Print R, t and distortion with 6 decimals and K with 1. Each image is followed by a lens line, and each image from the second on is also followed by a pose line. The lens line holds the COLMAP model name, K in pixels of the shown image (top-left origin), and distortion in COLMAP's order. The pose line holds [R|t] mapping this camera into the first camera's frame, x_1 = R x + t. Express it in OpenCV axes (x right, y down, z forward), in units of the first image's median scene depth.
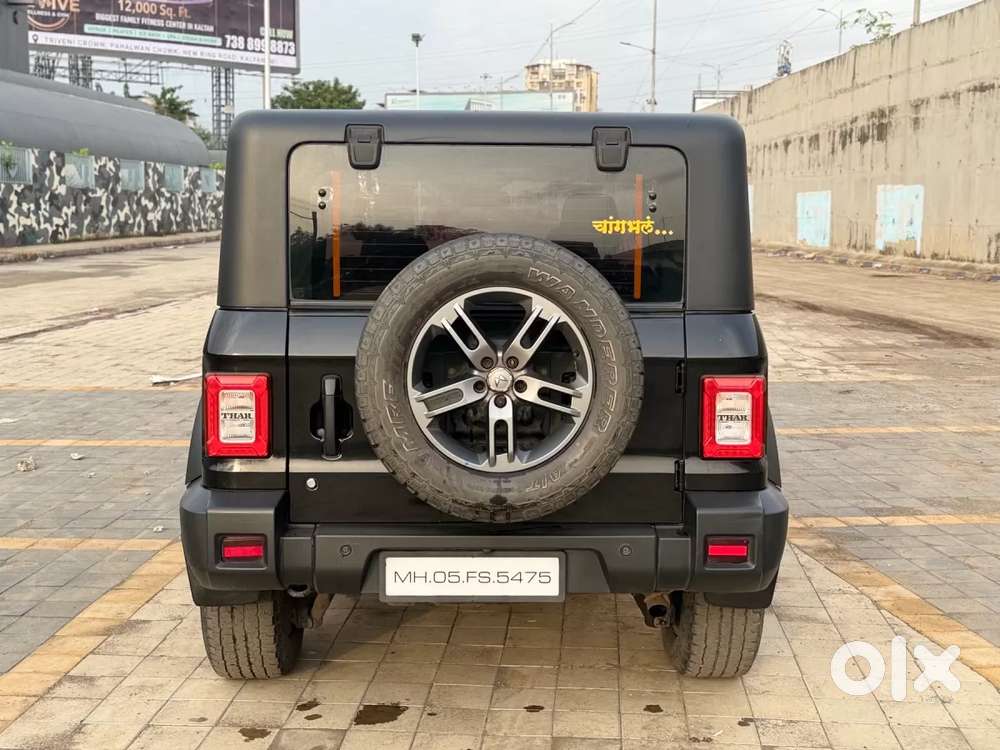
lens RADIAL K [[1375.2, 0, 496.3], [0, 1375.2, 379.1], [0, 0, 1]] dist [0.088883, 0.000000]
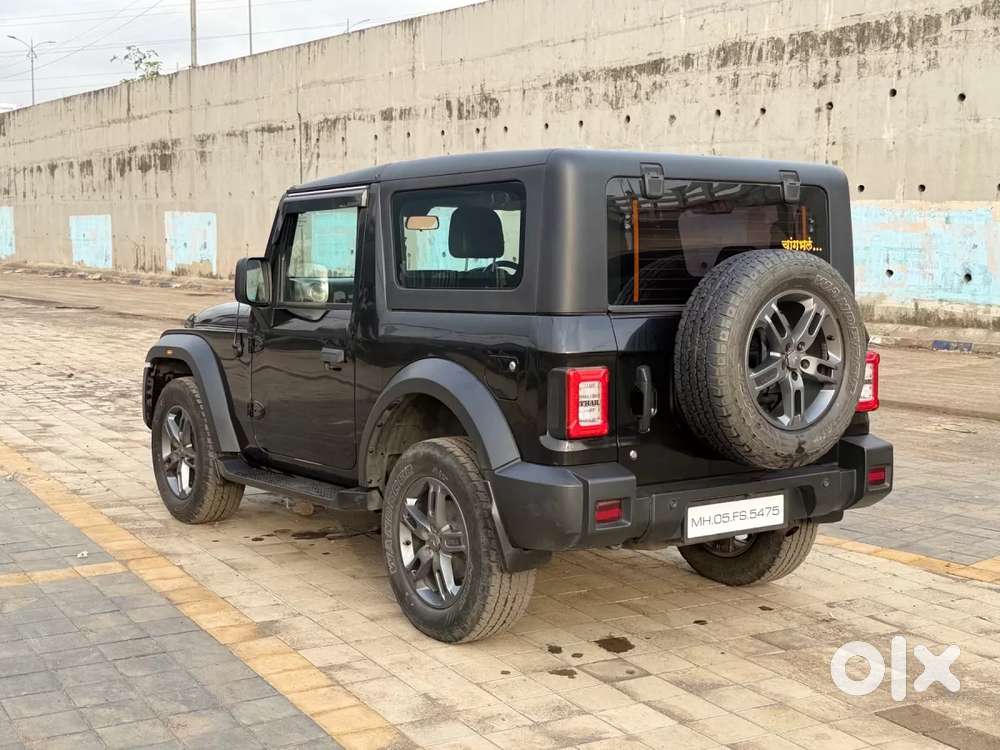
lens RADIAL K [[1301.6, 0, 497.4], [0, 1301.6, 377.4], [0, 0, 1]] dist [0.111322, 0.000000]
pose [[0.827168, -0.053870, 0.559367, -0.571046], [0.061151, 0.998112, 0.005695, -0.004356], [-0.558617, 0.029495, 0.828901, 0.069026]]
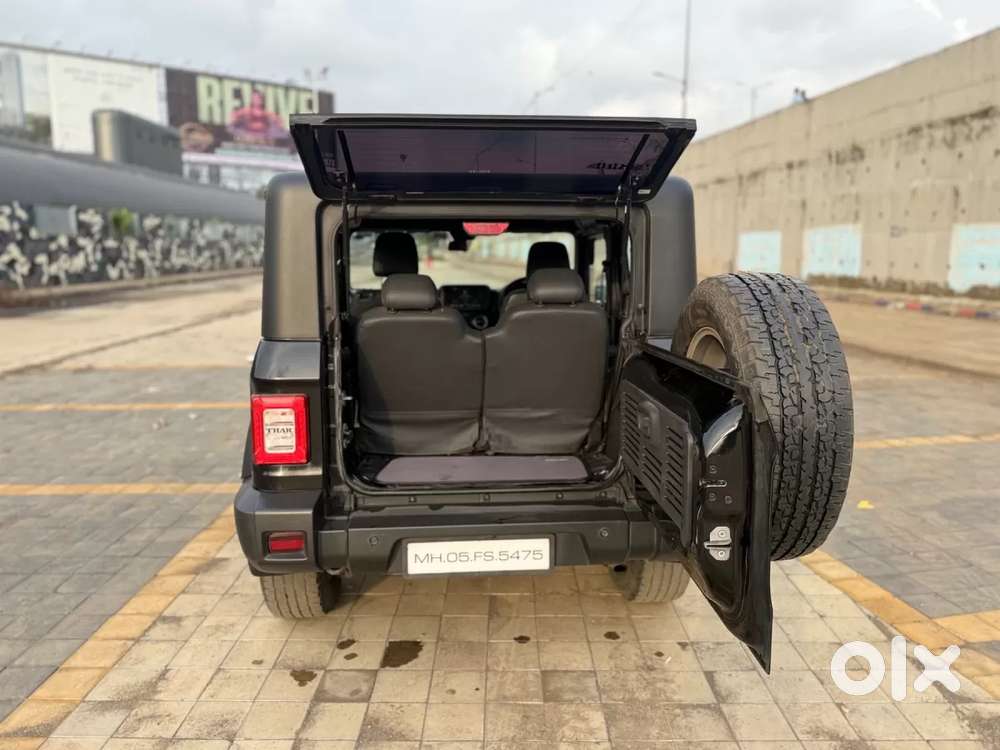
lens RADIAL K [[748.3, 0, 494.4], [0, 748.3, 369.3], [0, 0, 1]] dist [0.009340, -0.011062]
pose [[0.998084, -0.019141, 0.058837, -0.025589], [0.017029, 0.999200, 0.036190, -0.029750], [-0.059483, -0.035119, 0.997611, 0.222802]]
